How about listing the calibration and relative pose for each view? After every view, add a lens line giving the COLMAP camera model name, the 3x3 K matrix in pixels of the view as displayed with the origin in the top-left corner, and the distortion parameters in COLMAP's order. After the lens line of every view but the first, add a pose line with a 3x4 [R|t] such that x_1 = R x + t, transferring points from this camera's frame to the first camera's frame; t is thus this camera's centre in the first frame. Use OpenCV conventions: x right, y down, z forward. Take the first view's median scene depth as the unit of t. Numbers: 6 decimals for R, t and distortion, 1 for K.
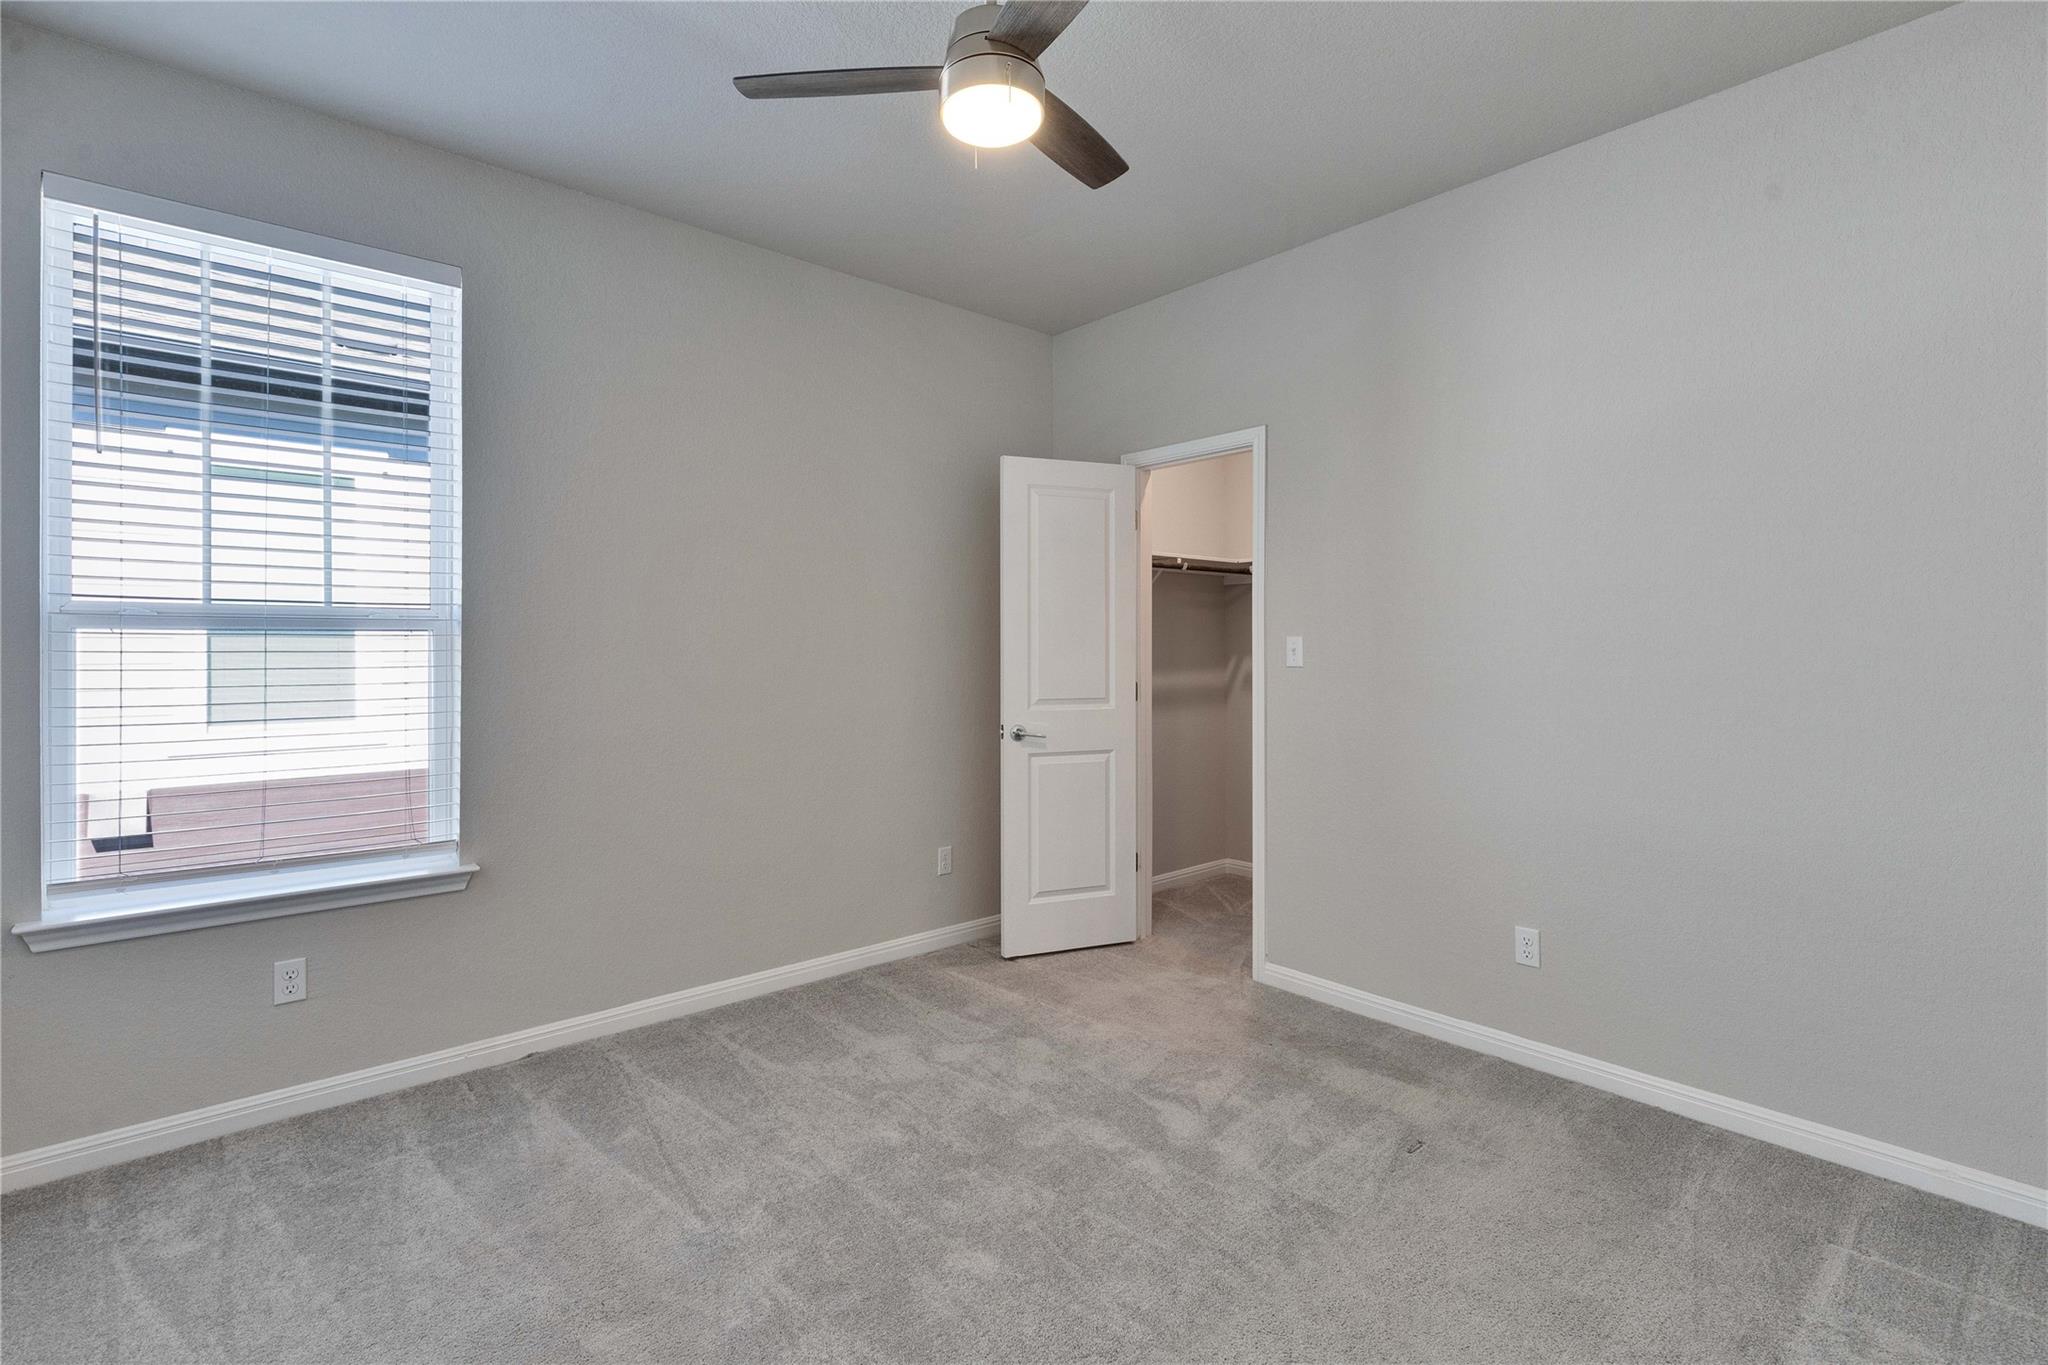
lens RADIAL K [[953.3, 0, 1021.9], [0, 953.3, 644.8], [0, 0, 1]] dist [0.003153, 0.000638]
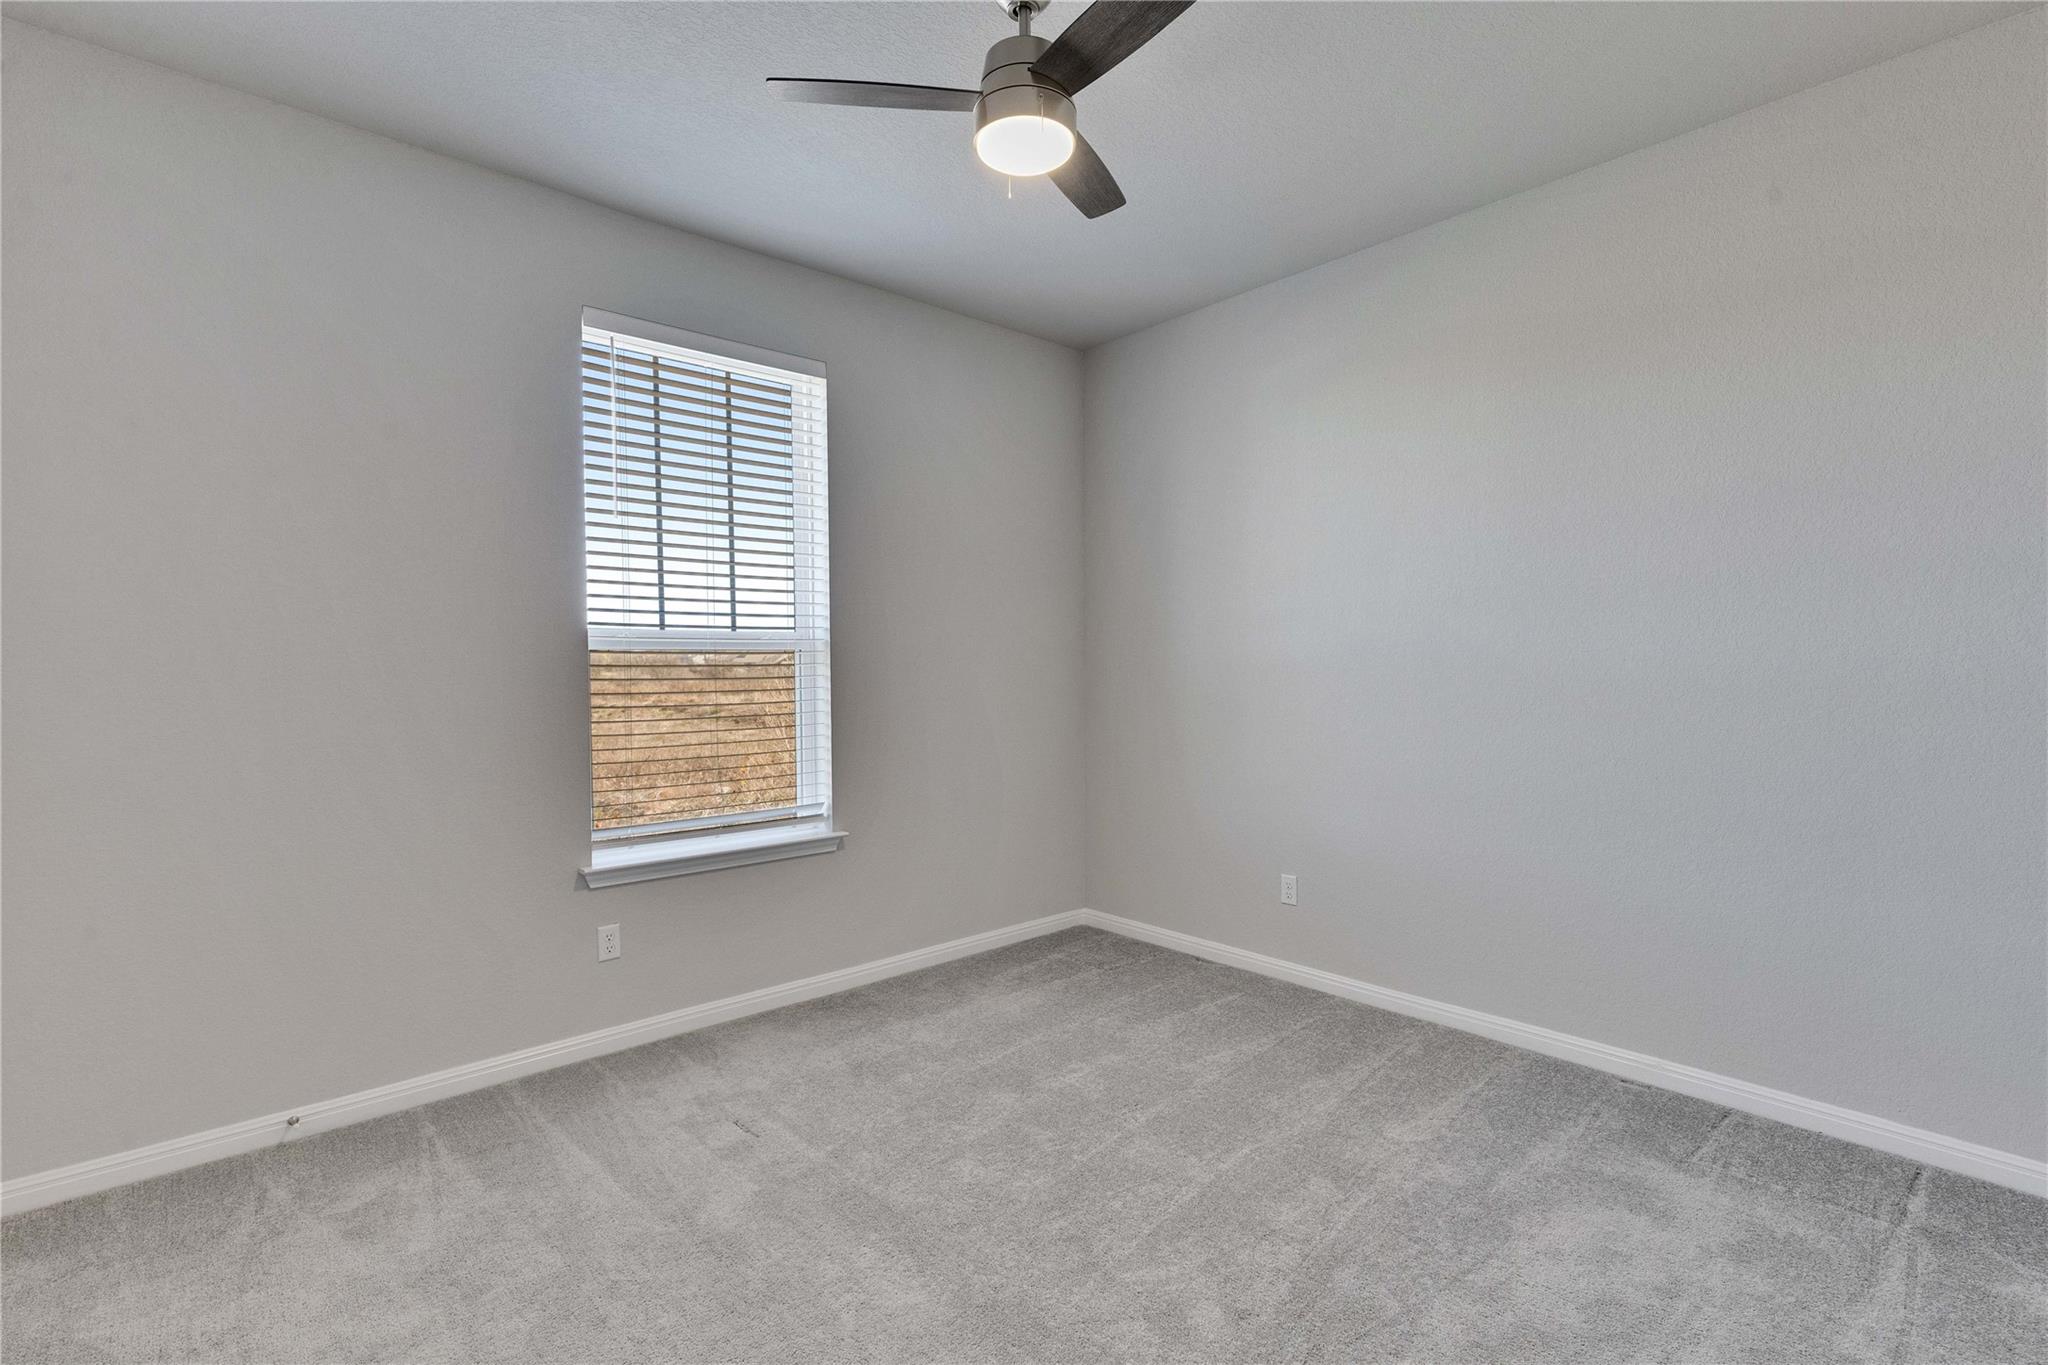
lens RADIAL K [[959.8, 0, 1029.4], [0, 959.8, 659.8], [0, 0, 1]] dist [0.019868, 0.000159]
pose [[0.999793, -0.001781, 0.020262, -0.335053], [0.001732, 0.999996, 0.002430, -0.003820], [-0.020266, -0.002394, 0.999792, -0.275429]]
